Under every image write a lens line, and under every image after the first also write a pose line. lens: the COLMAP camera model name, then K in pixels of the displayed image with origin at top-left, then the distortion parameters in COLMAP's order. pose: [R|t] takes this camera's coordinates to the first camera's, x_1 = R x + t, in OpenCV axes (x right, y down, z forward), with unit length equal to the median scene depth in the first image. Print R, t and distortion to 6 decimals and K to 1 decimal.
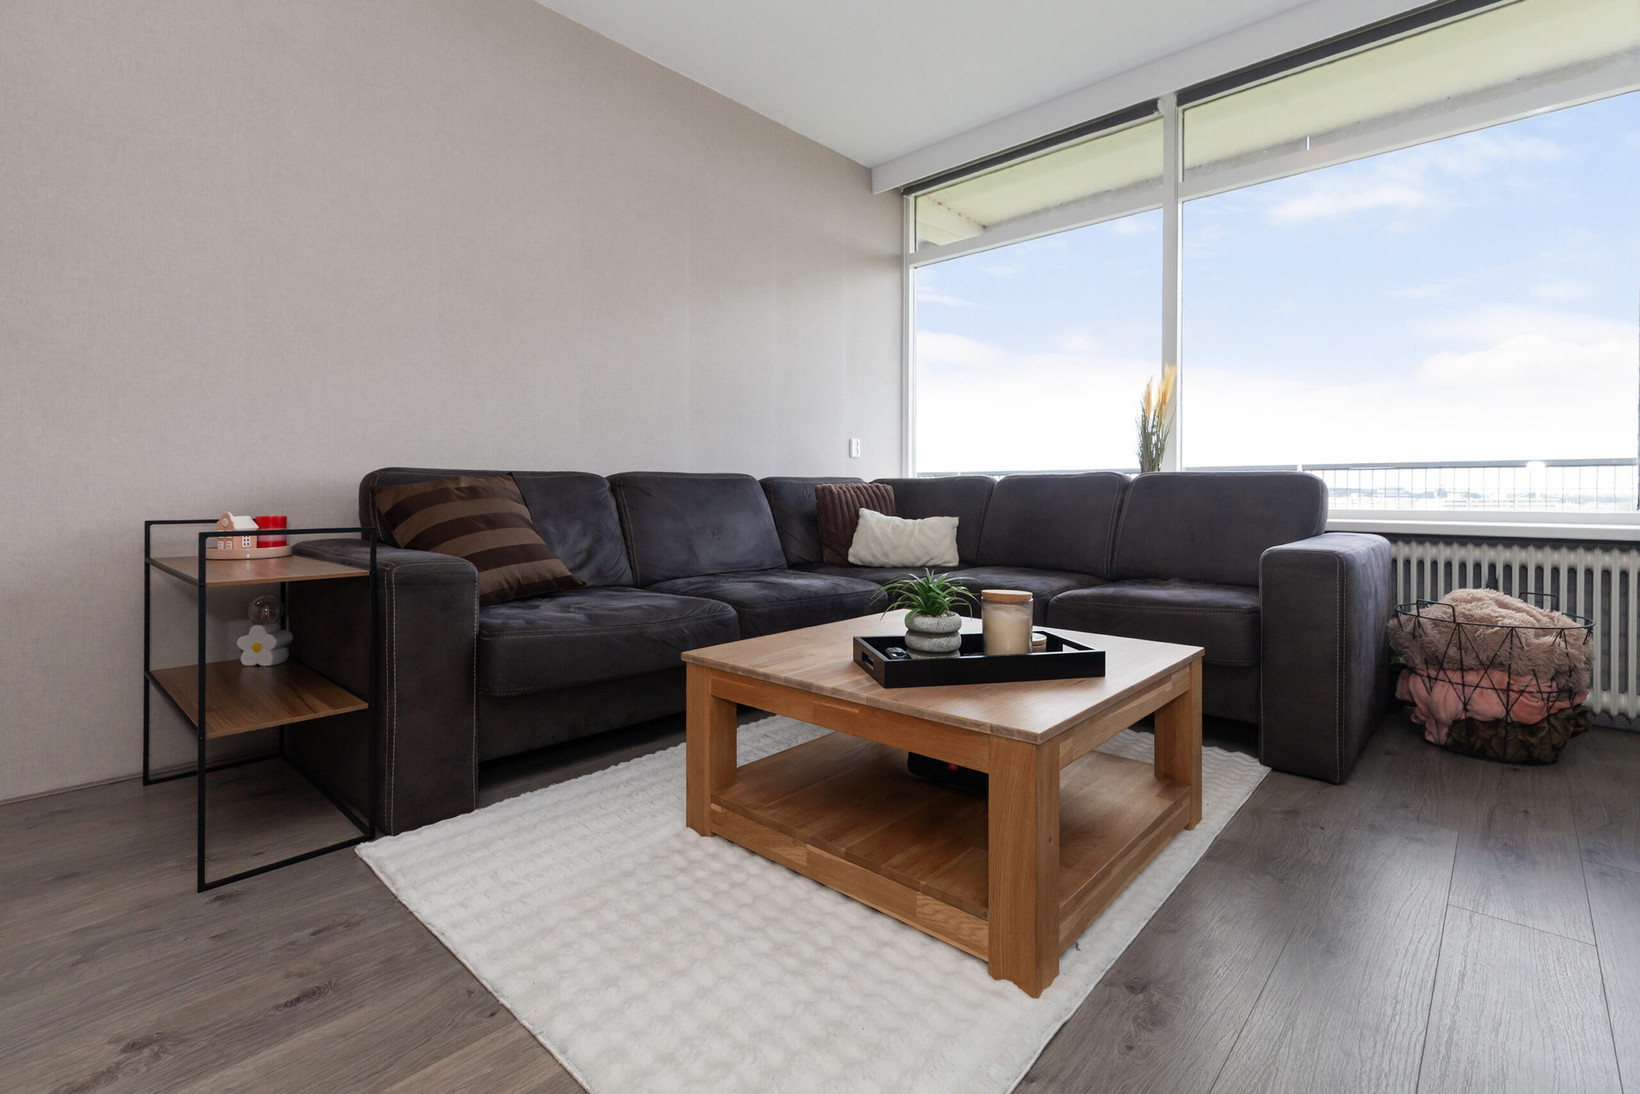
lens RADIAL K [[751.2, 0, 819.1], [0, 751.2, 503.7], [0, 0, 1]] dist [0.003179, 0.000505]
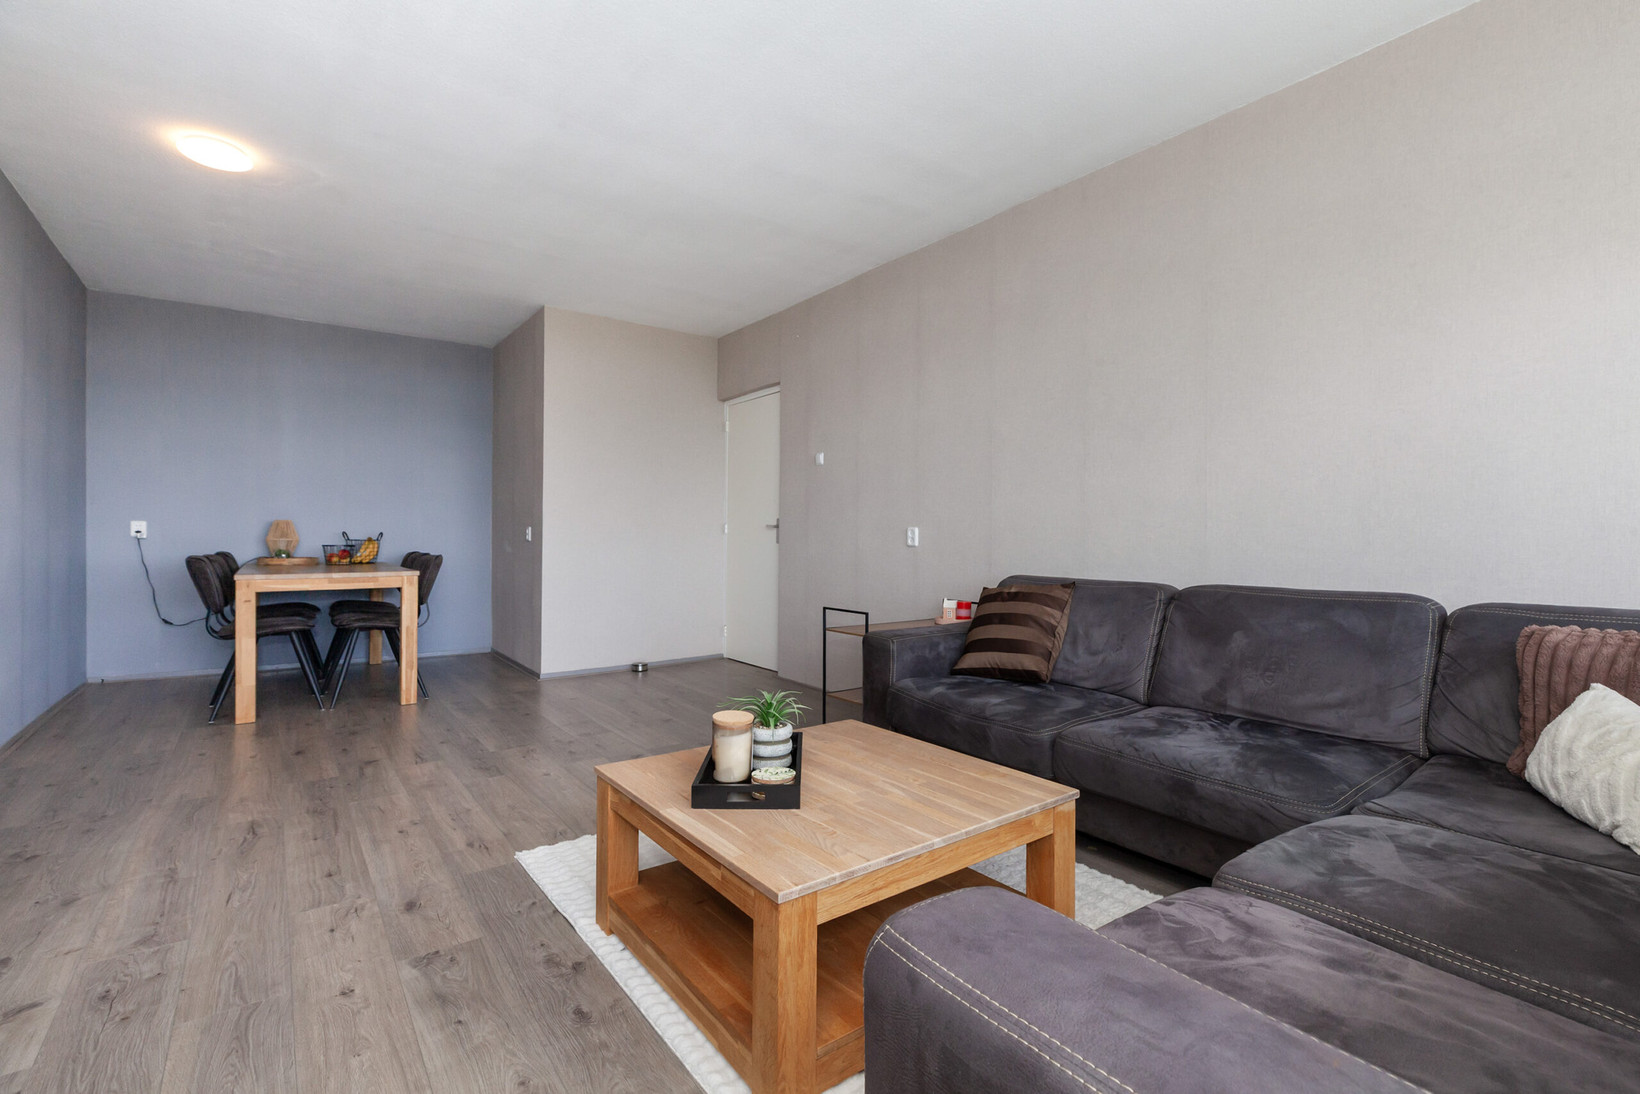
lens RADIAL K [[741.8, 0, 822.4], [0, 741.8, 537.6], [0, 0, 1]] dist [0.003853, 0.000233]
pose [[-0.182546, -0.000662, -0.983197, 0.942139], [-0.020416, 0.999787, 0.003117, -0.120448], [0.982985, 0.020642, -0.182521, 0.909421]]
